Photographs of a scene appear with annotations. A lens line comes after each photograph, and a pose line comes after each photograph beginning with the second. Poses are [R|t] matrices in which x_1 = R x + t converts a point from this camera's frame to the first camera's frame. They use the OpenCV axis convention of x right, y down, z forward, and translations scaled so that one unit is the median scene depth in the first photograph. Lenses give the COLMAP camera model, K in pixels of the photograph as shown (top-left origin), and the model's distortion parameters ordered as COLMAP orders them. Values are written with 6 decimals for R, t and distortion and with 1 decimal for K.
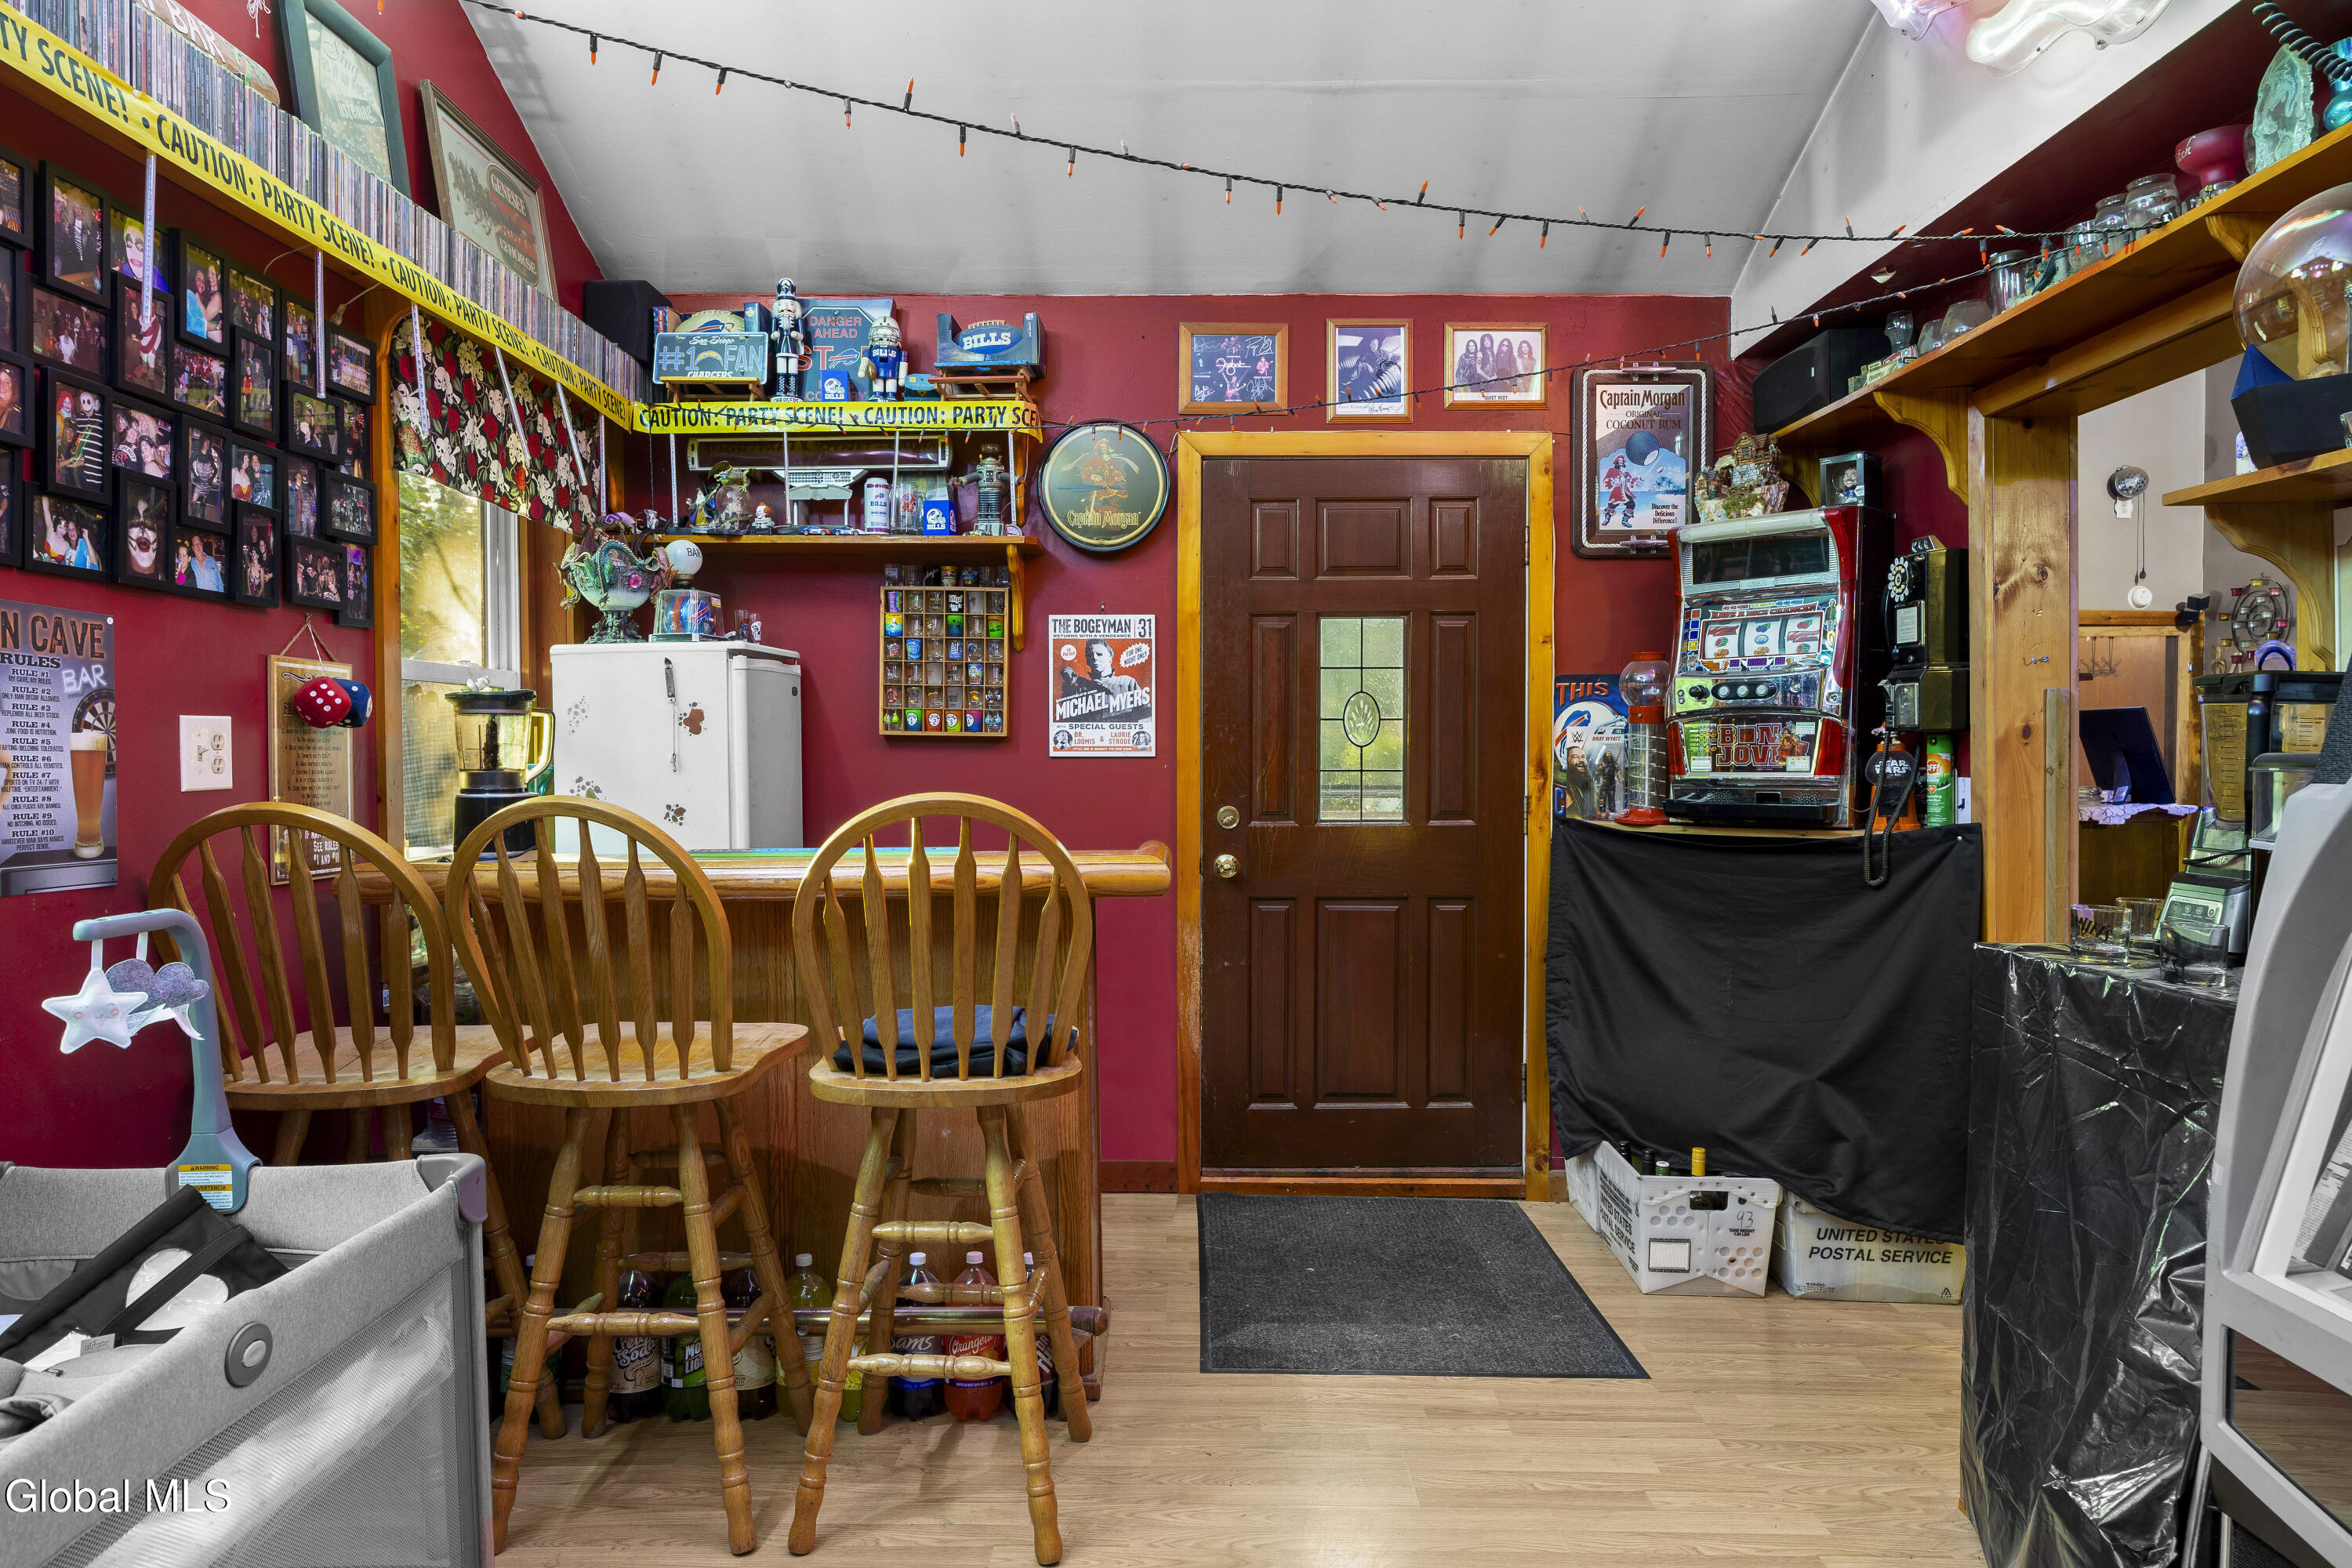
lens RADIAL K [[1435.4, 0, 1181.9], [0, 1435.4, 783.5], [0, 0, 1]] dist [-0.009404, -0.002111]
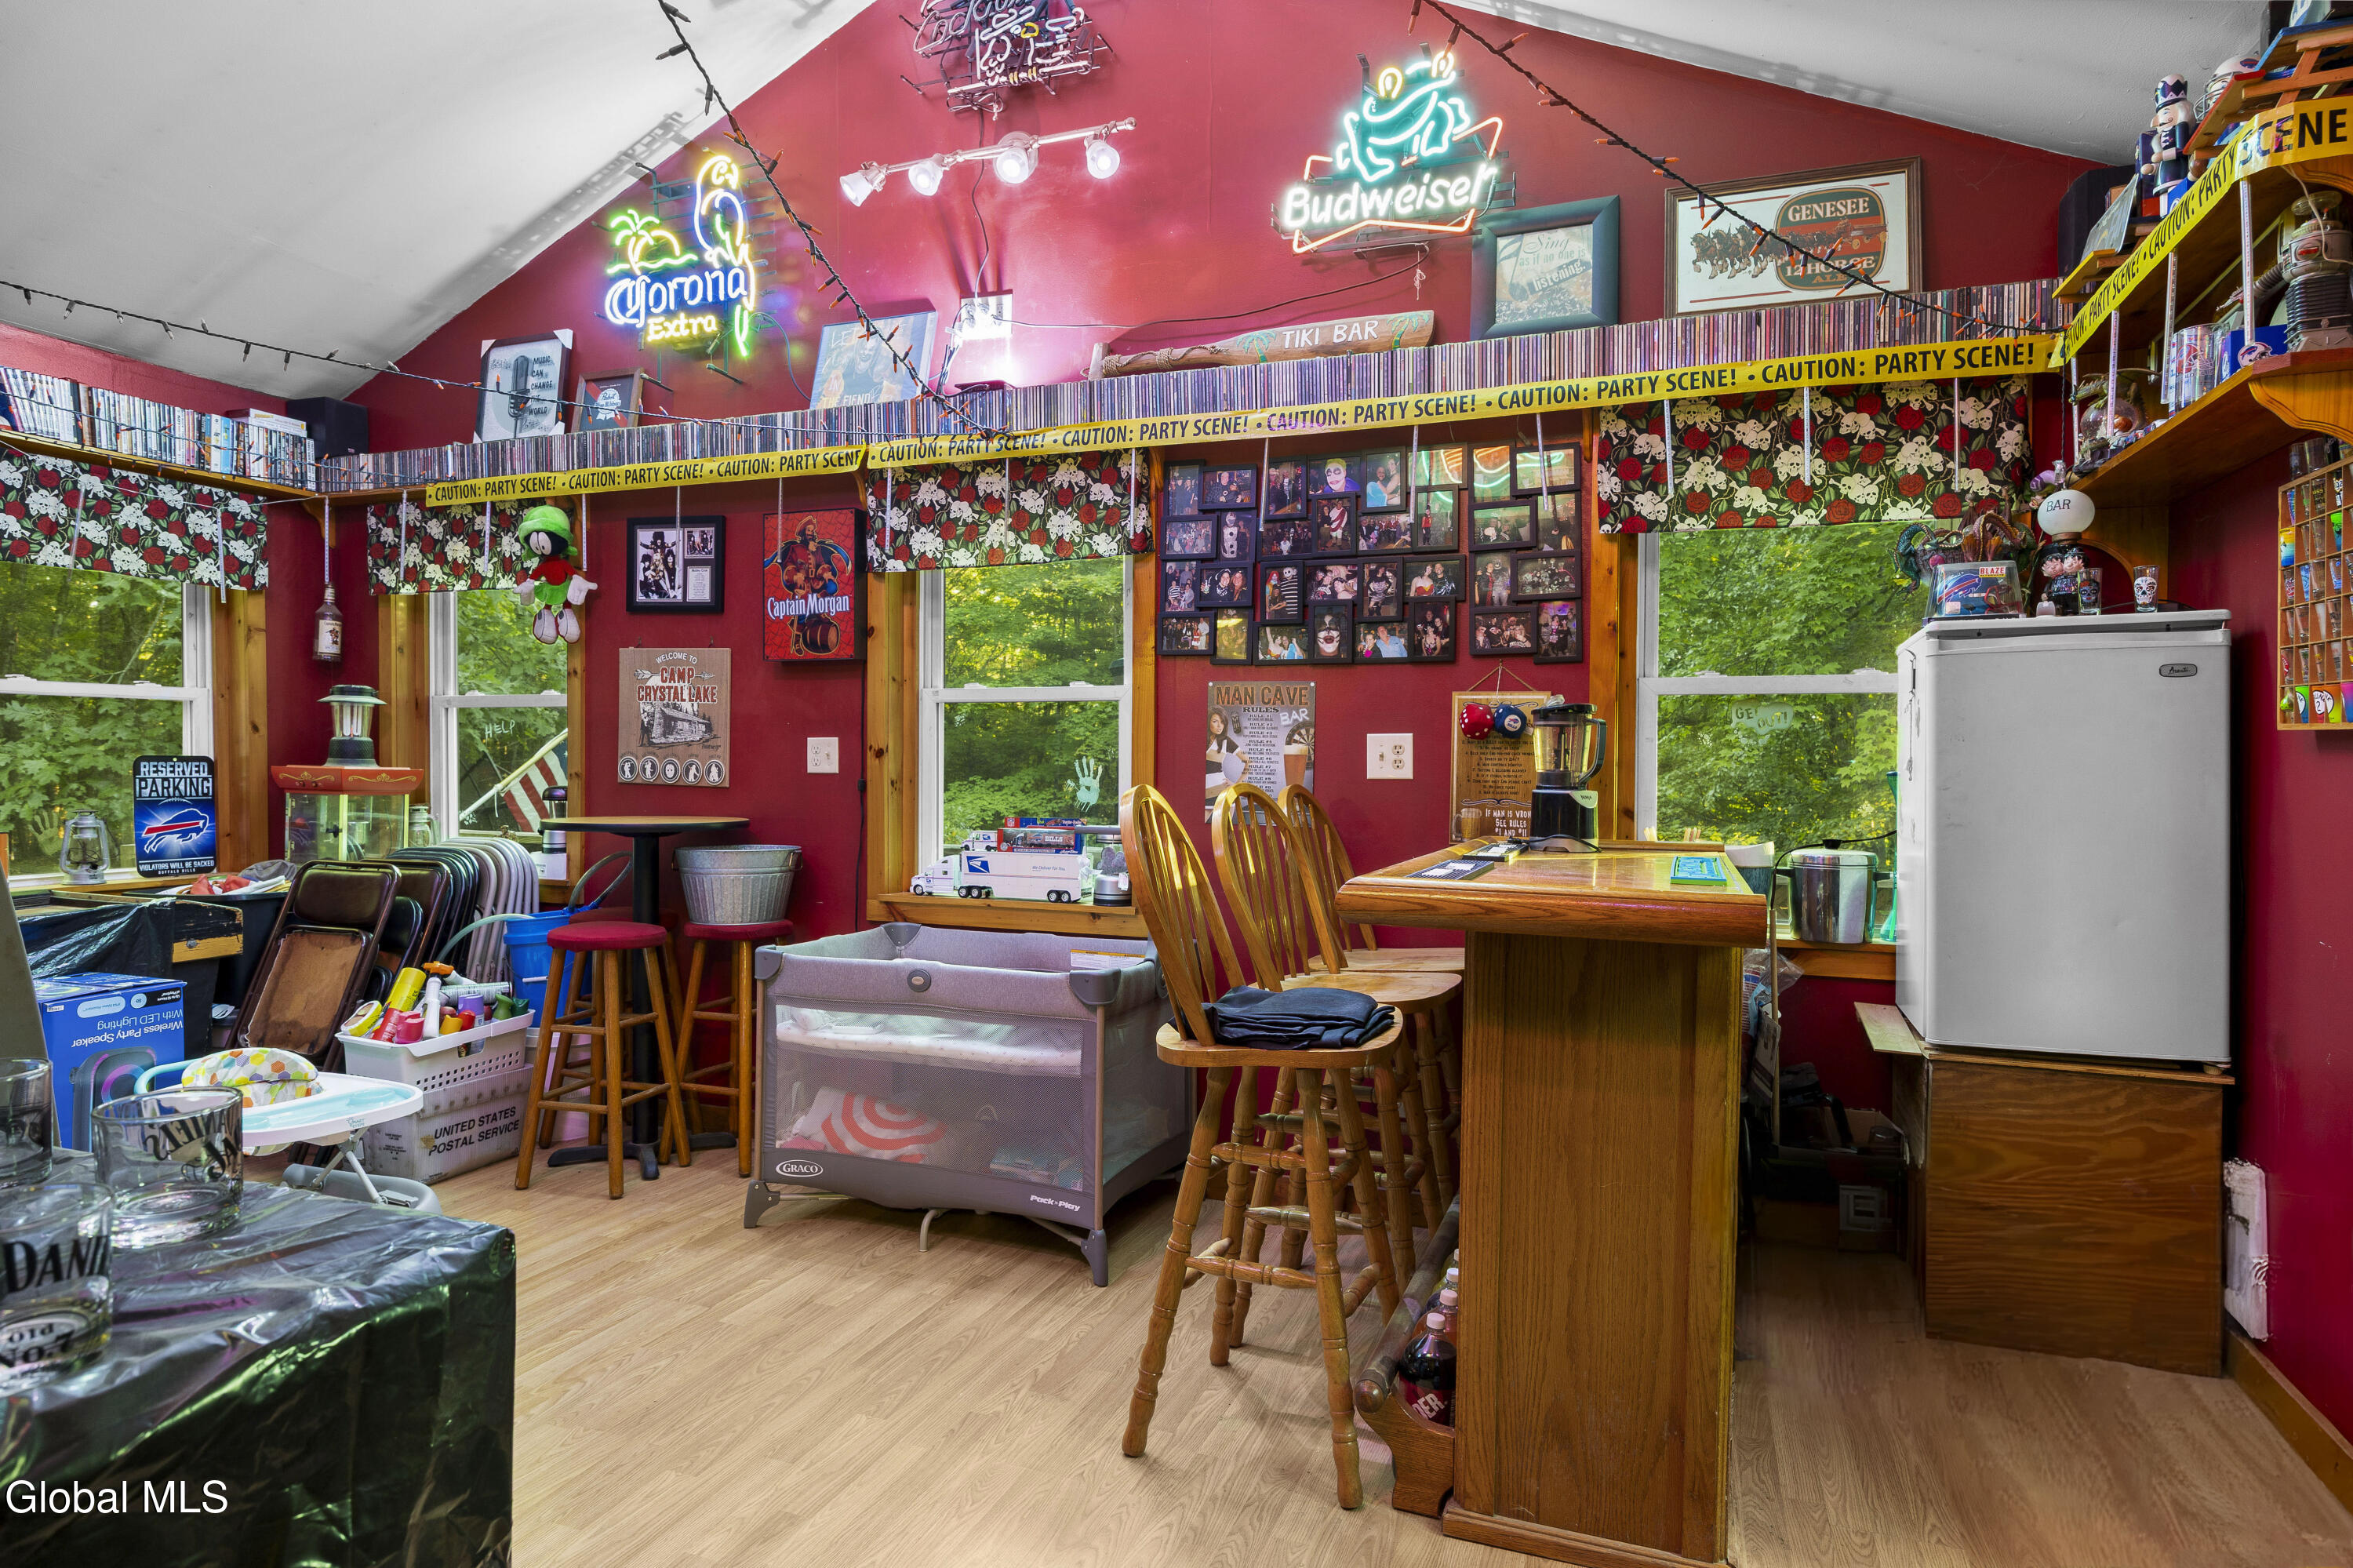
lens RADIAL K [[1283.0, 0, 1180.6], [0, 1283.0, 777.9], [0, 0, 1]] dist [-0.005849, -0.000586]
pose [[-0.359806, 0.008170, -0.932991, 0.831534], [-0.028005, 0.999417, 0.019552, -0.019925], [0.932607, 0.033163, -0.359367, 1.389846]]
